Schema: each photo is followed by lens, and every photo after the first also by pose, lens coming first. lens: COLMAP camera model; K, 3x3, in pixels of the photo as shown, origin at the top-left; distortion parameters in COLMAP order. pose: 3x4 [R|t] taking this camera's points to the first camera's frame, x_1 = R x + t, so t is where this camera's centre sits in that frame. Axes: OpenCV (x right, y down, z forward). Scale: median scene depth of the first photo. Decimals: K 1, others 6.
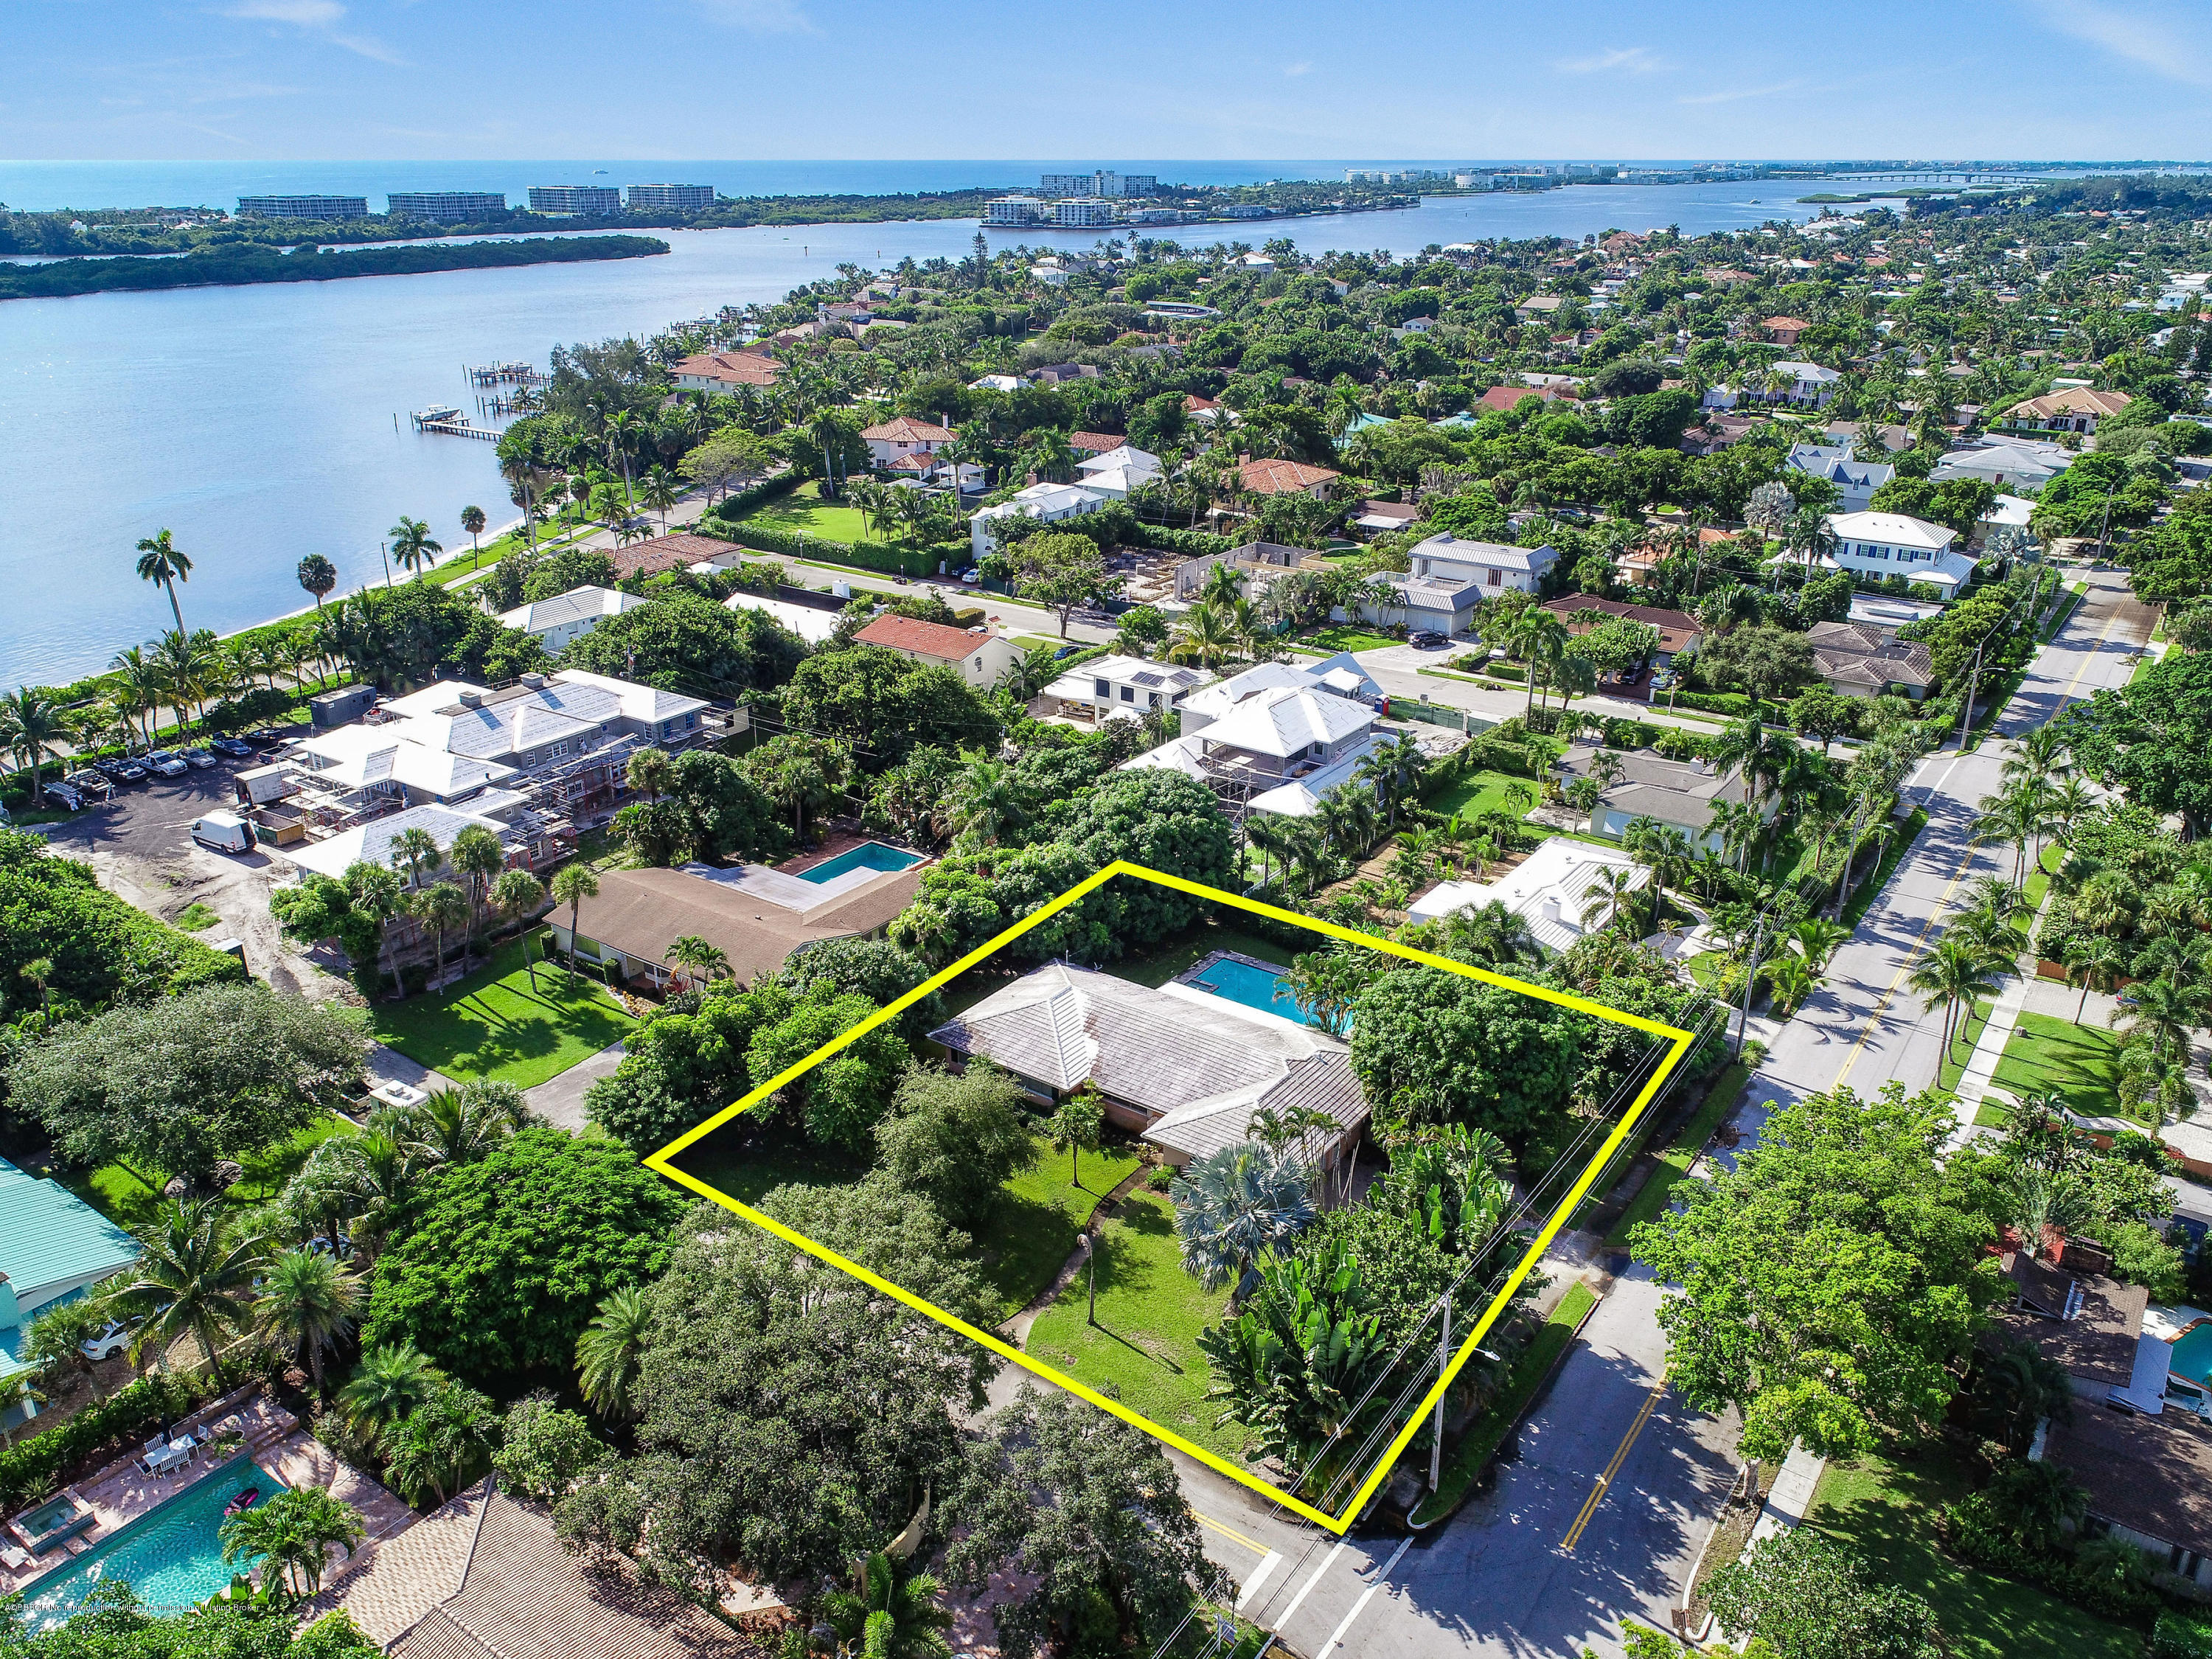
lens RADIAL K [[1649.9, 0, 1106.0], [0, 1649.9, 829.5], [0, 0, 1]] dist [-0.004808, 0.002167]
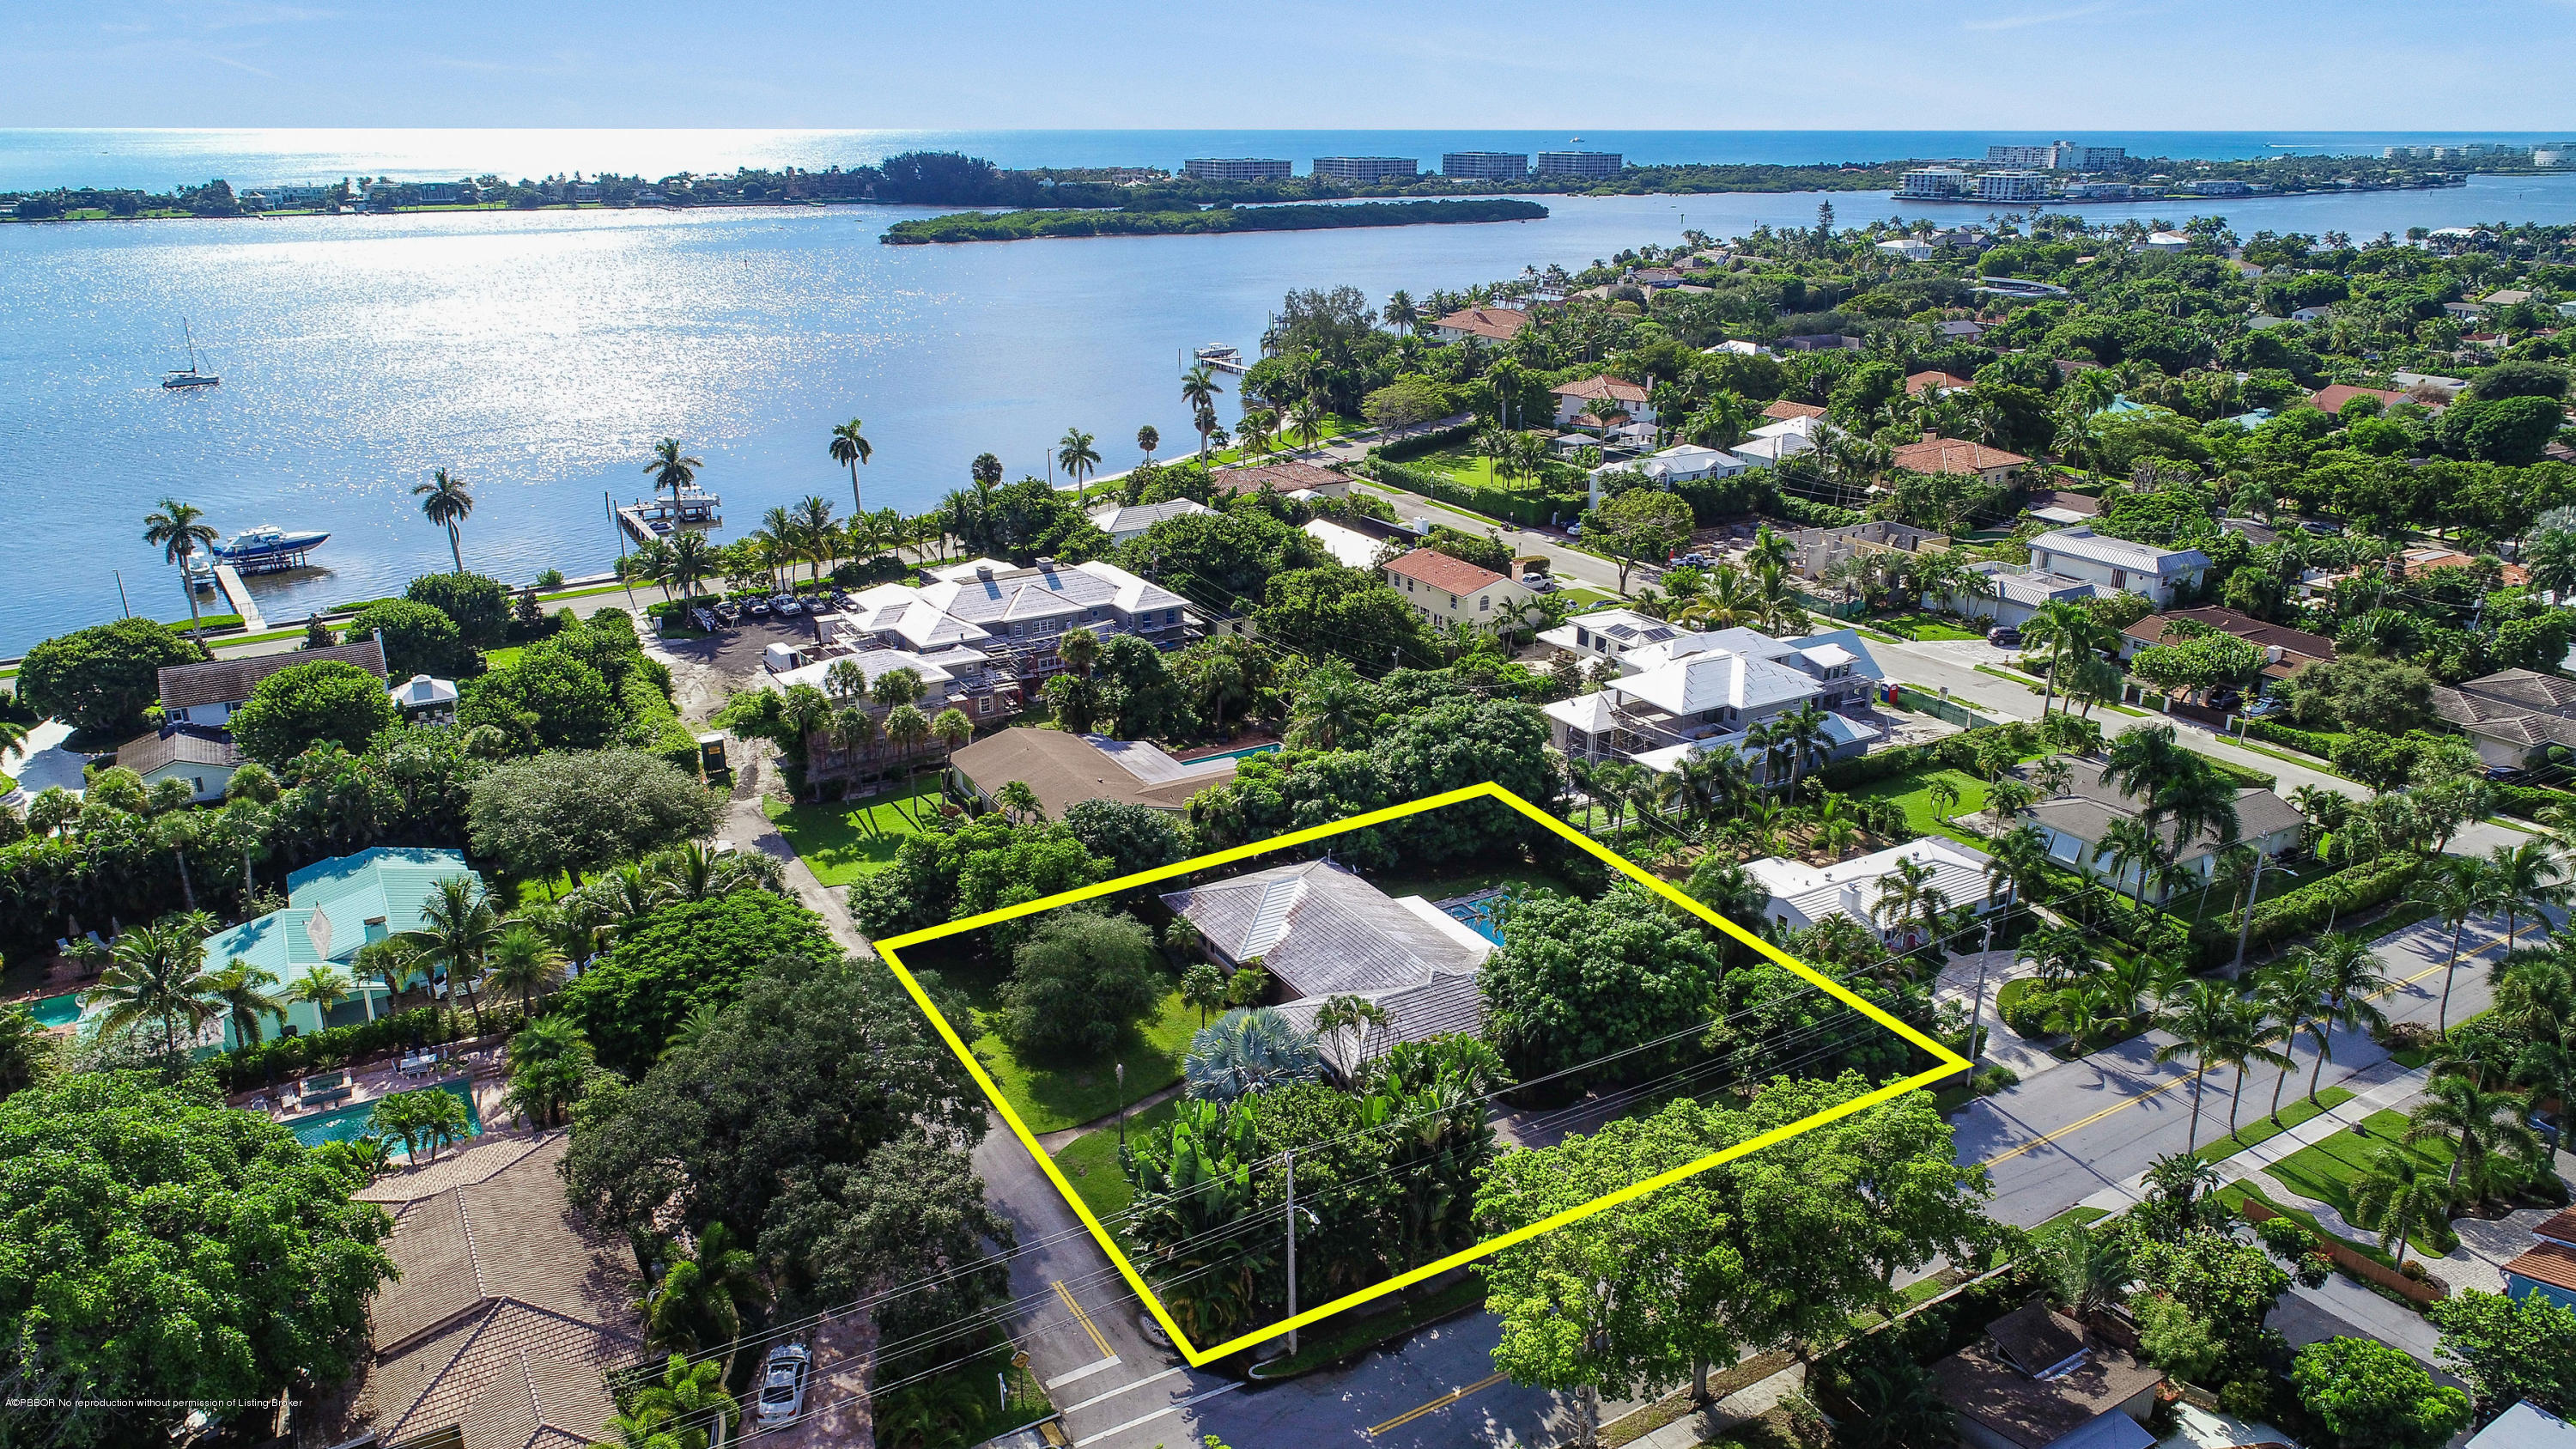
lens RADIAL K [[1717.3, 0, 1288.0], [0, 1717.3, 724.5], [0, 0, 1]] dist [-0.003236, -0.000037]
pose [[0.915374, 0.134518, -0.379468, 0.223761], [-0.154082, 0.987824, -0.021510, 0.014781], [0.371954, 0.078159, 0.924955, -0.010146]]
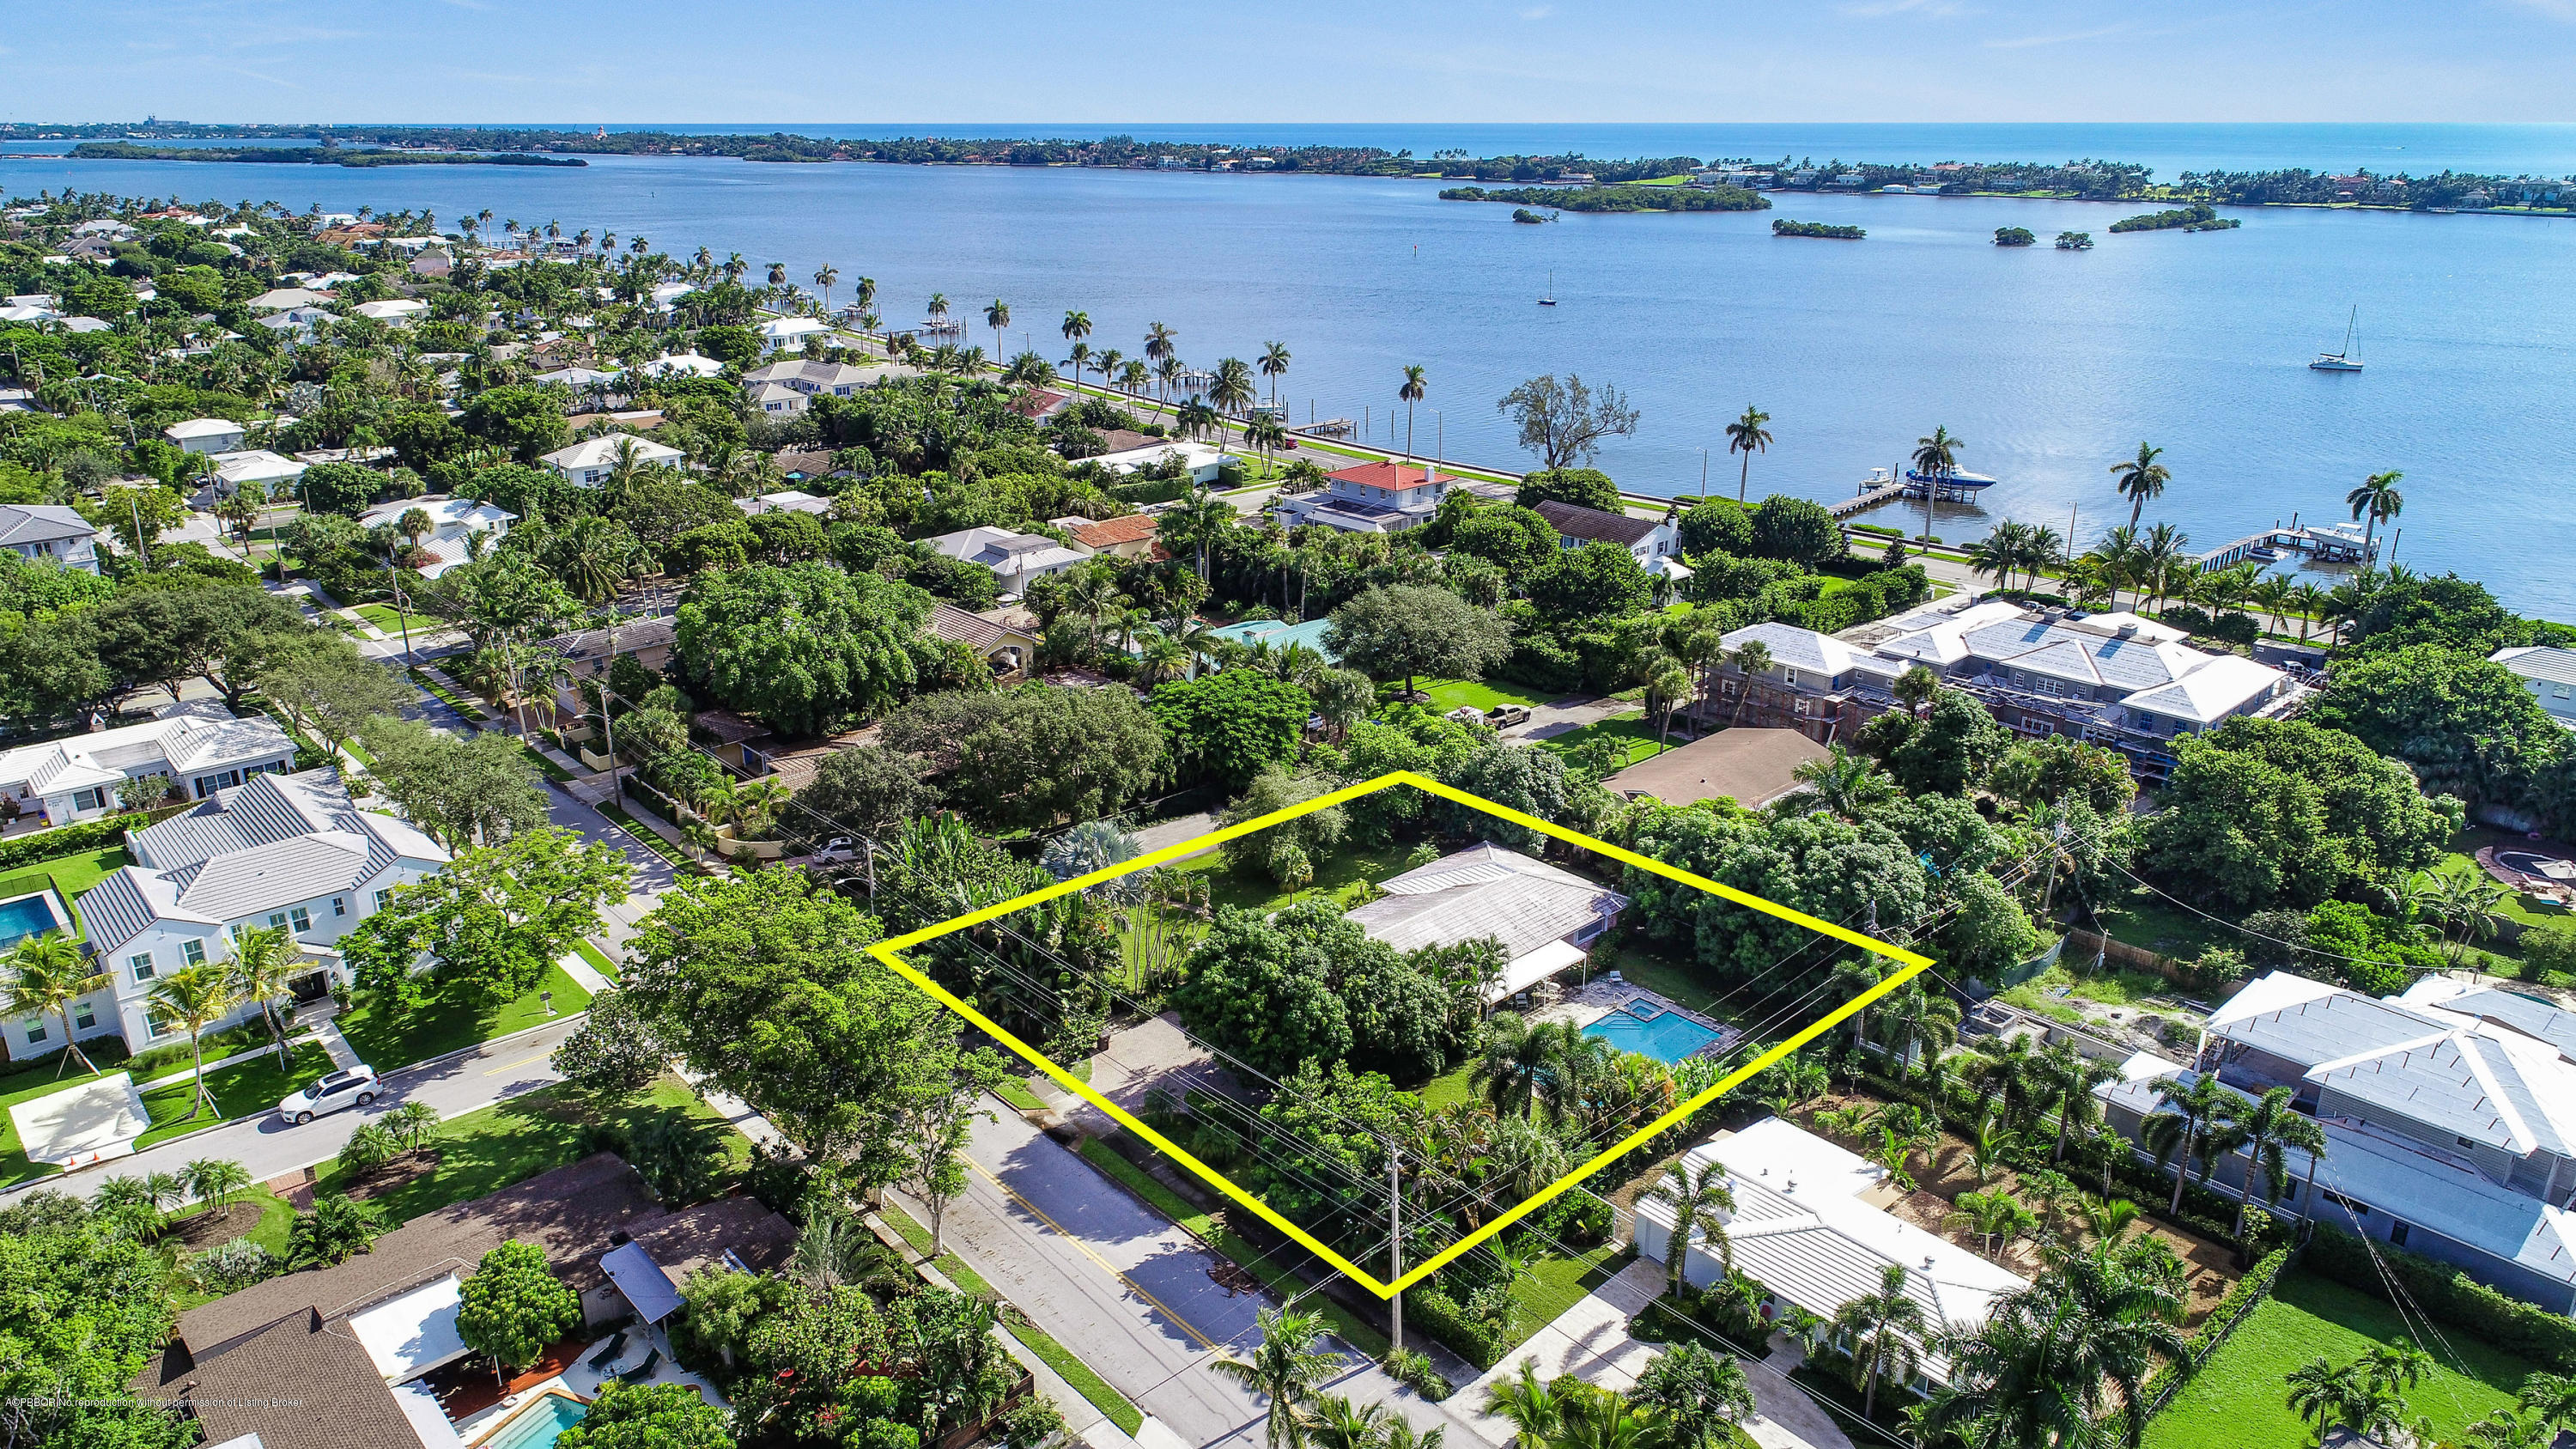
lens RADIAL K [[1717.3, 0, 1288.0], [0, 1717.3, 724.5], [0, 0, 1]] dist [-0.003236, -0.000037]
pose [[-0.191359, 0.328828, -0.924800, 0.584887], [-0.374187, 0.846615, 0.378454, -0.203121], [0.907395, 0.418468, -0.038964, 0.527400]]
